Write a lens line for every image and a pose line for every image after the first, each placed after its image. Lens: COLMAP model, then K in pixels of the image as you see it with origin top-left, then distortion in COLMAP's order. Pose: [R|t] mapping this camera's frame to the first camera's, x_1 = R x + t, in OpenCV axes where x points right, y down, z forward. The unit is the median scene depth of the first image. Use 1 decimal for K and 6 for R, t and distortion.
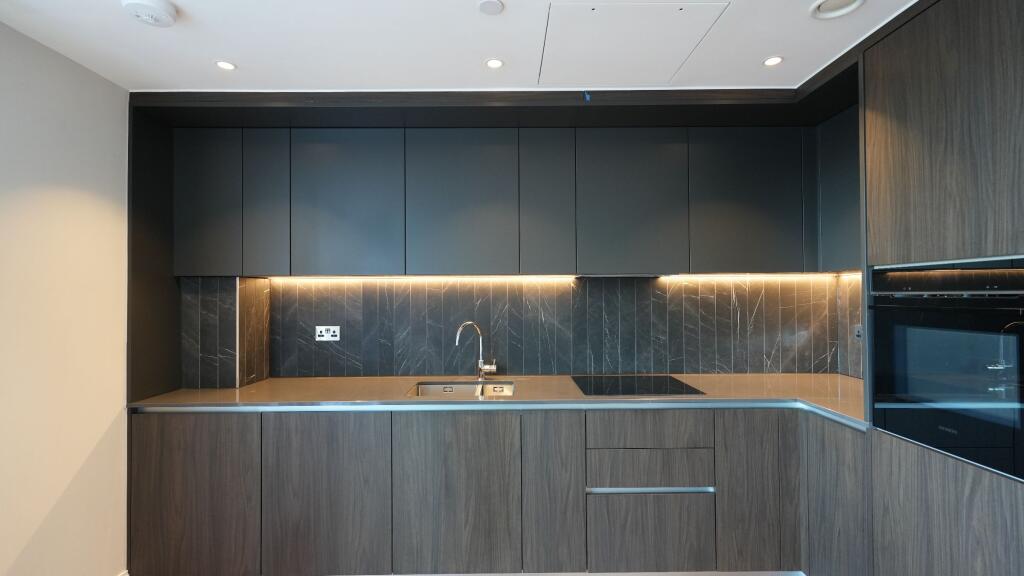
lens RADIAL K [[470.5, 0, 512.0], [0, 470.5, 288.0], [0, 0, 1]] dist [0.000235, 0.000216]
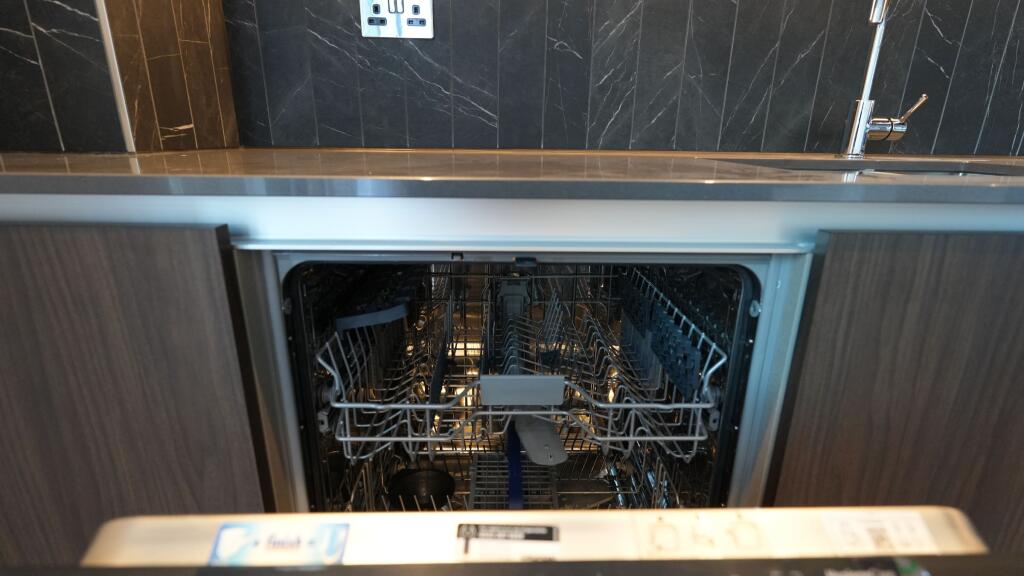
lens RADIAL K [[484.2, 0, 512.0], [0, 484.2, 288.0], [0, 0, 1]] dist [-0.000023, 0.000076]
pose [[0.999467, 0.014713, 0.029138, -0.319687], [-0.023191, 0.948254, 0.316664, 0.172071], [-0.022971, -0.317171, 0.948090, 0.614680]]
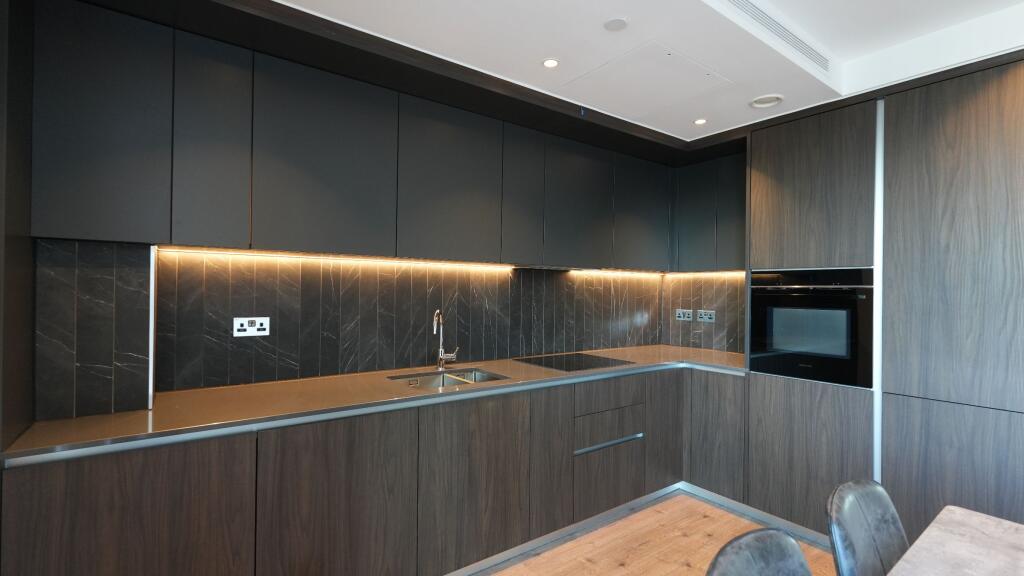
lens RADIAL K [[470.5, 0, 512.0], [0, 470.5, 288.0], [0, 0, 1]] dist [0.000235, 0.000216]
pose [[0.804037, 0.018956, 0.594276, -0.512631], [-0.026543, 0.999640, 0.004026, 0.019179], [-0.593986, -0.019011, 0.804251, 0.132889]]
